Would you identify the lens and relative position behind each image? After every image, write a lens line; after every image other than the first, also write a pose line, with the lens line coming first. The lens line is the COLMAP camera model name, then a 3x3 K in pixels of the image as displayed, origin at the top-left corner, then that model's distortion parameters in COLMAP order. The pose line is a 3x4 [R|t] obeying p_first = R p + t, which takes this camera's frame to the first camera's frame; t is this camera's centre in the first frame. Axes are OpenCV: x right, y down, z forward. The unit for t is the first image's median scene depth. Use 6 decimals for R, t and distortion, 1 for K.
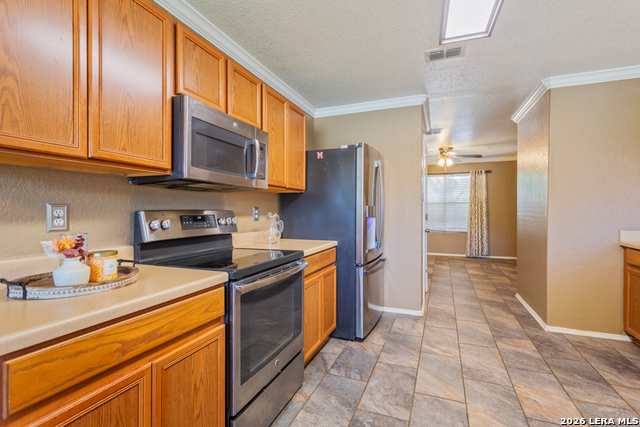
lens RADIAL K [[307.2, 0, 319.4], [0, 307.2, 211.9], [0, 0, 1]] dist [0.003412, 0.000125]
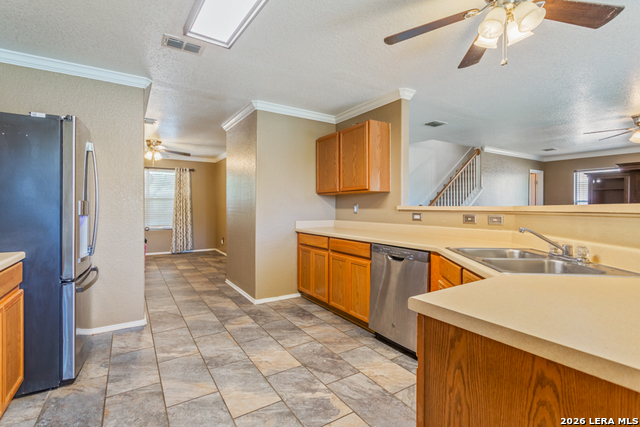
lens RADIAL K [[307.2, 0, 315.9], [0, 307.2, 208.7], [0, 0, 1]] dist [0.003412, 0.000125]
pose [[0.571752, -0.002540, 0.820423, -0.132906], [0.001667, 0.999997, 0.001934, -0.000337], [-0.820425, 0.000262, 0.571754, 0.089132]]
